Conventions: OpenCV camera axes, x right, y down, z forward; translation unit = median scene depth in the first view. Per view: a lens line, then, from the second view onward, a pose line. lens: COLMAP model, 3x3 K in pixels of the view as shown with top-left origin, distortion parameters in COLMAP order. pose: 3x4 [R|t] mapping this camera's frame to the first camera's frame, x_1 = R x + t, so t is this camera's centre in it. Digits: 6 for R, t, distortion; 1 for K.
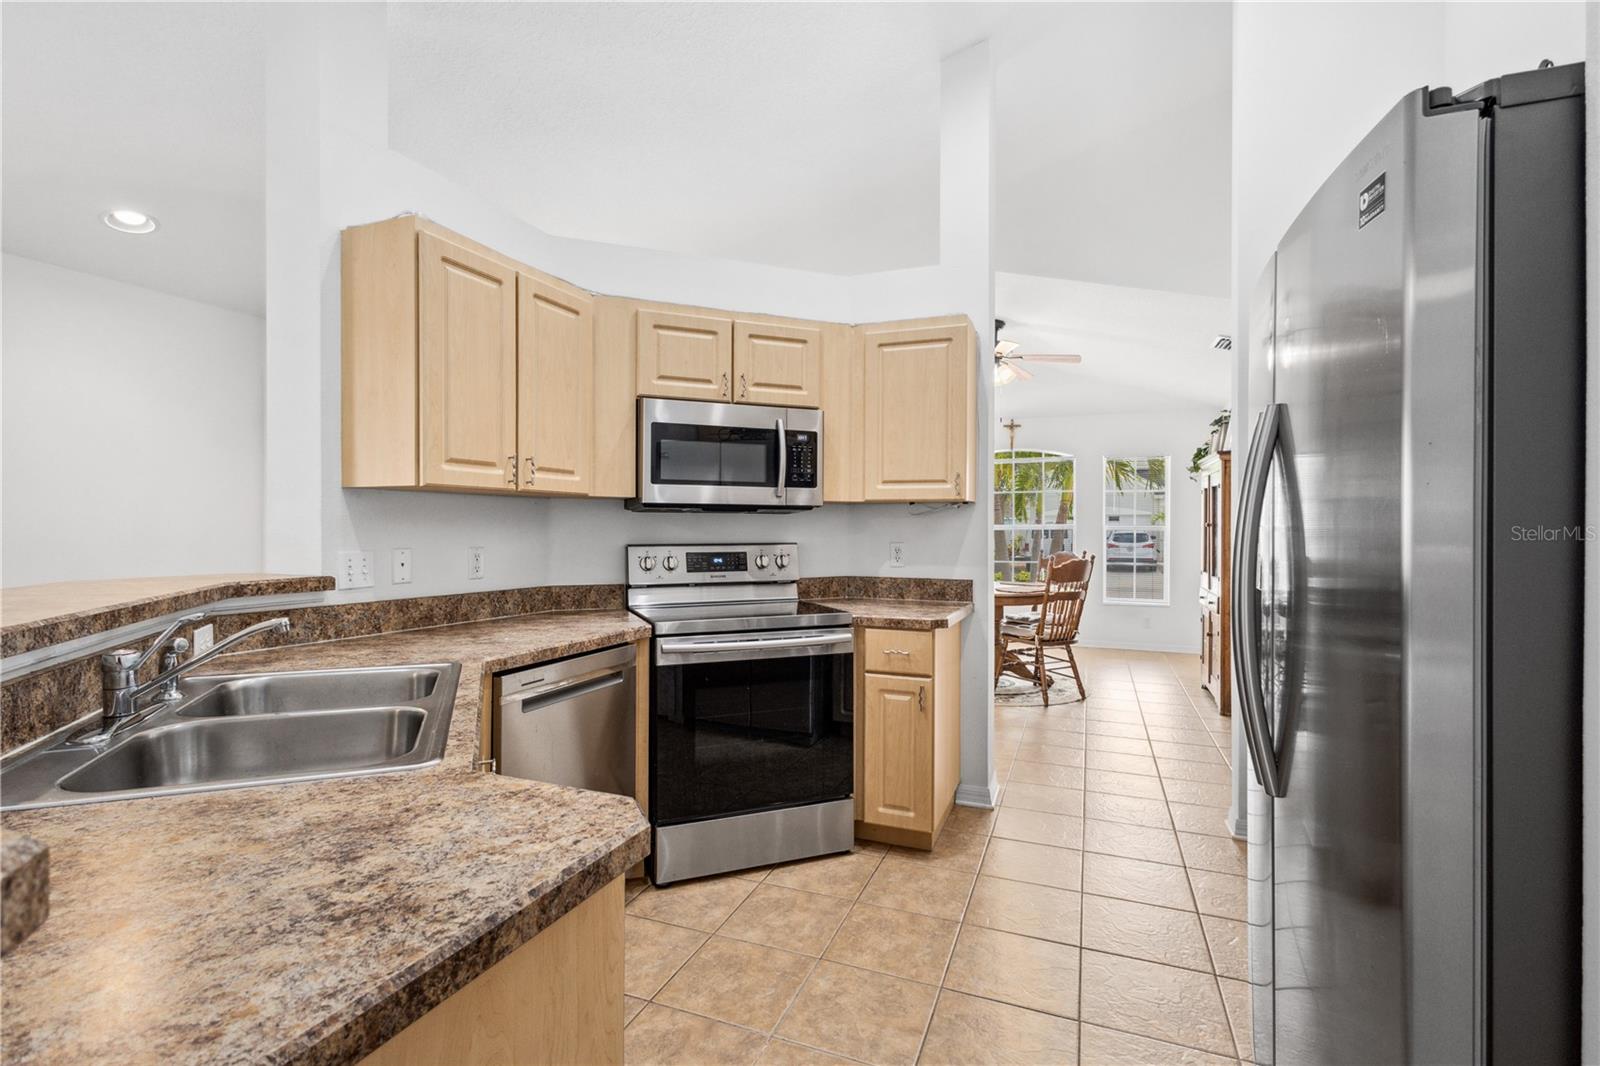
lens RADIAL K [[735.7, 0, 800.0], [0, 735.7, 528.3], [0, 0, 1]] dist [0.001509, -0.001276]
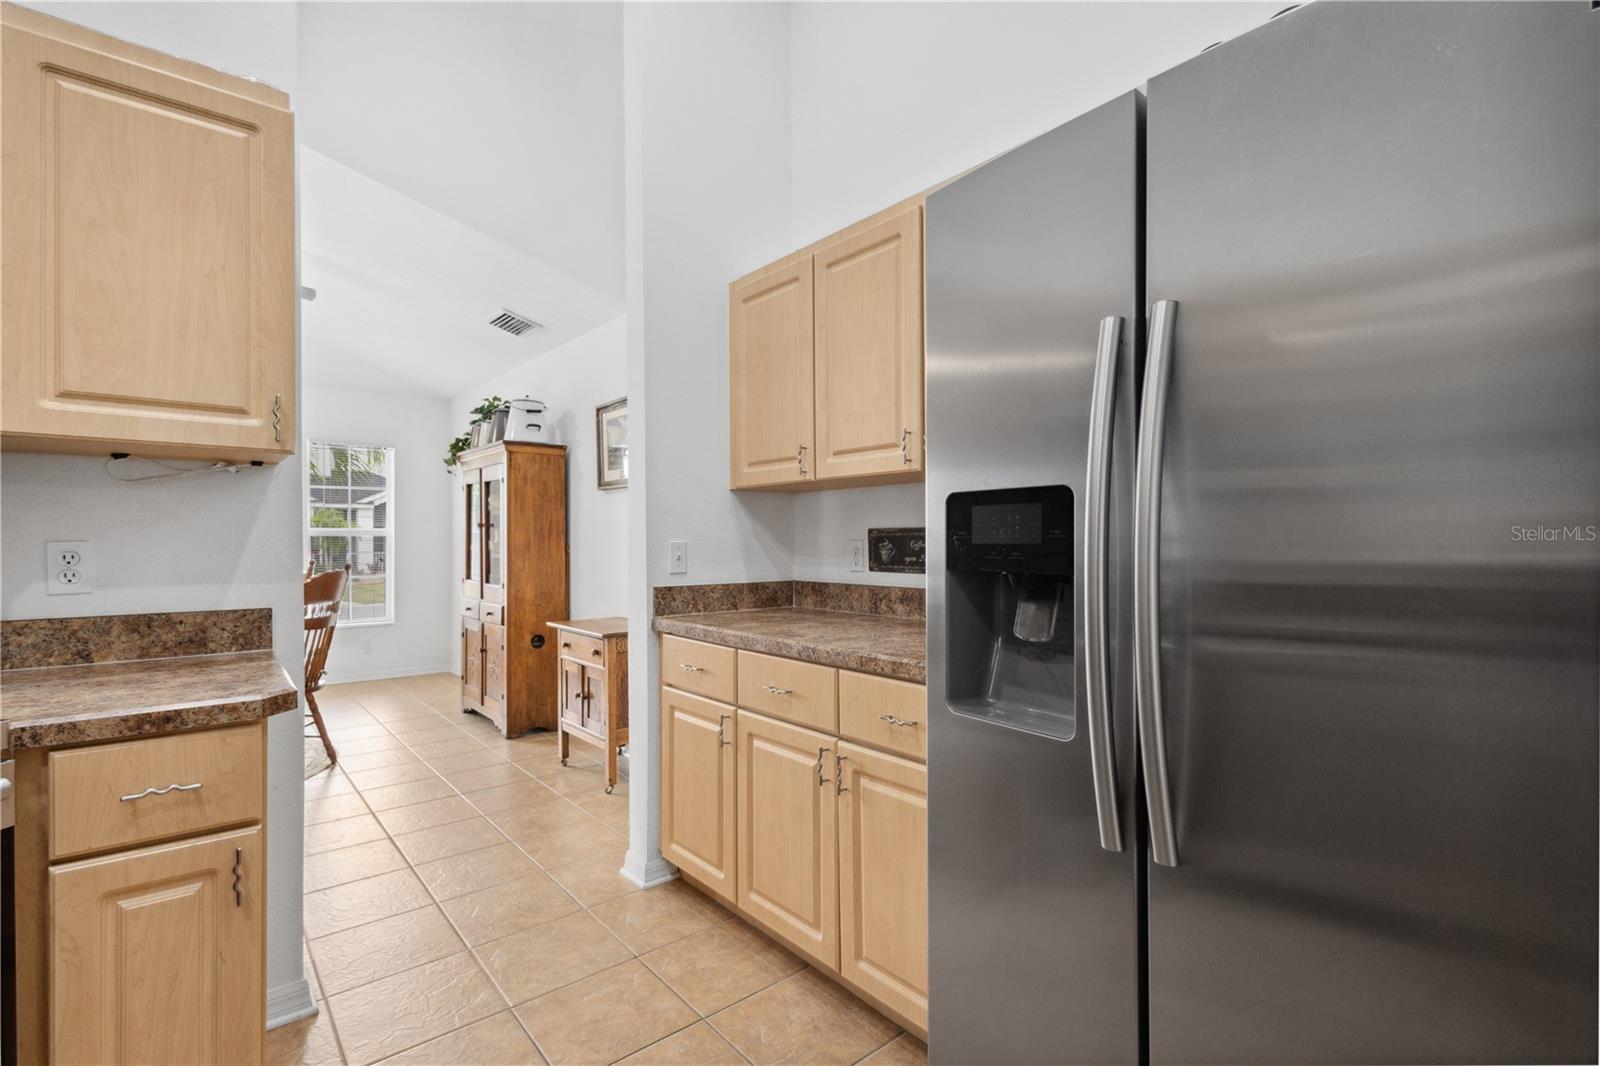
lens RADIAL K [[735.7, 0, 799.7], [0, 735.7, 541.5], [0, 0, 1]] dist [0.001509, -0.001276]
pose [[0.476149, -0.006582, 0.879340, -0.053873], [0.006550, 0.999971, 0.003938, 0.021426], [-0.879340, 0.003885, 0.476178, 0.393957]]
